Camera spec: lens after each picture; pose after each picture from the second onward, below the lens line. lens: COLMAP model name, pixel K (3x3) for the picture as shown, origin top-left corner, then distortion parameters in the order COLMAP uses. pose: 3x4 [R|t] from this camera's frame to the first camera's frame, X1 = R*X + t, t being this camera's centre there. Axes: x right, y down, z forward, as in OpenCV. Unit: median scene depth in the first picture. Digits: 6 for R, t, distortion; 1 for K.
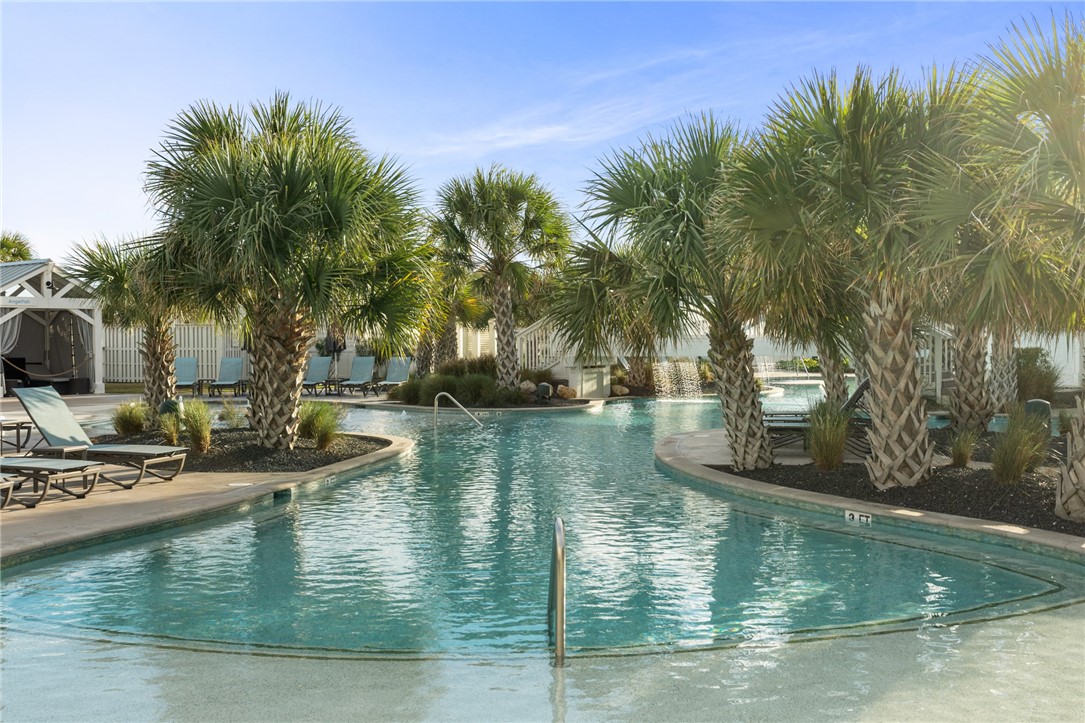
lens RADIAL K [[1162.8, 0, 542.5], [0, 1162.8, 361.5], [0, 0, 1]] dist [0.005822, -0.011597]
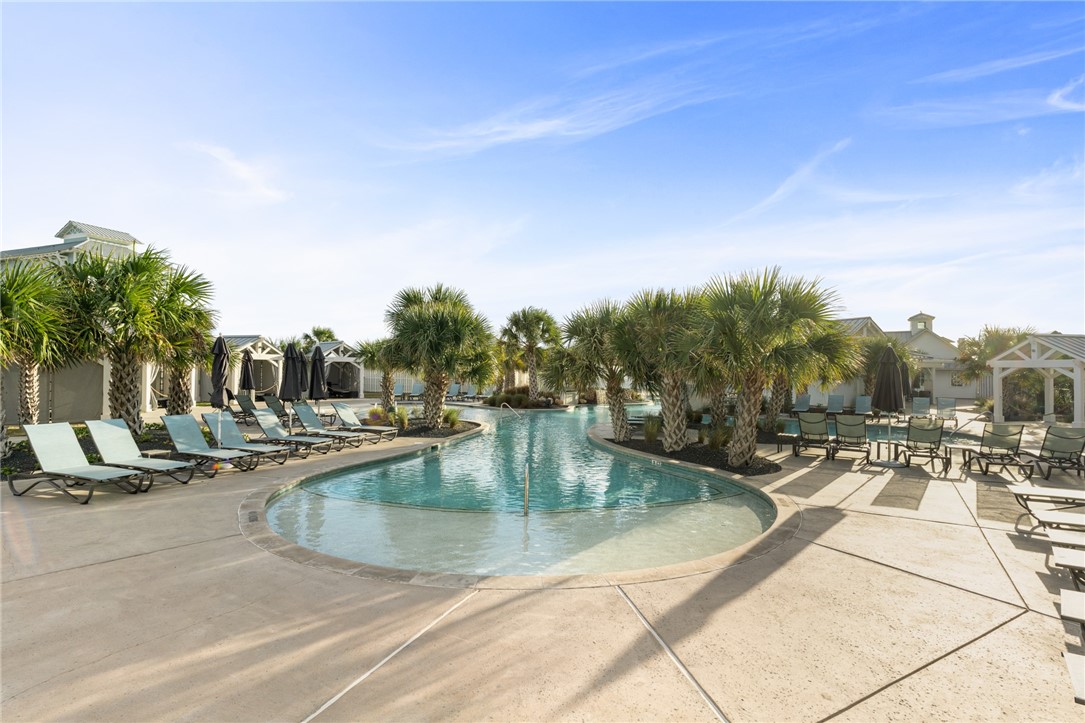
lens RADIAL K [[535.9, 0, 542.5], [0, 535.9, 361.5], [0, 0, 1]] dist [-0.000267, 0.000008]
pose [[0.999232, 0.017429, -0.035097, 0.040876], [-0.018624, 0.999247, -0.034039, -0.030945], [0.034477, 0.034667, 0.998804, -0.139331]]
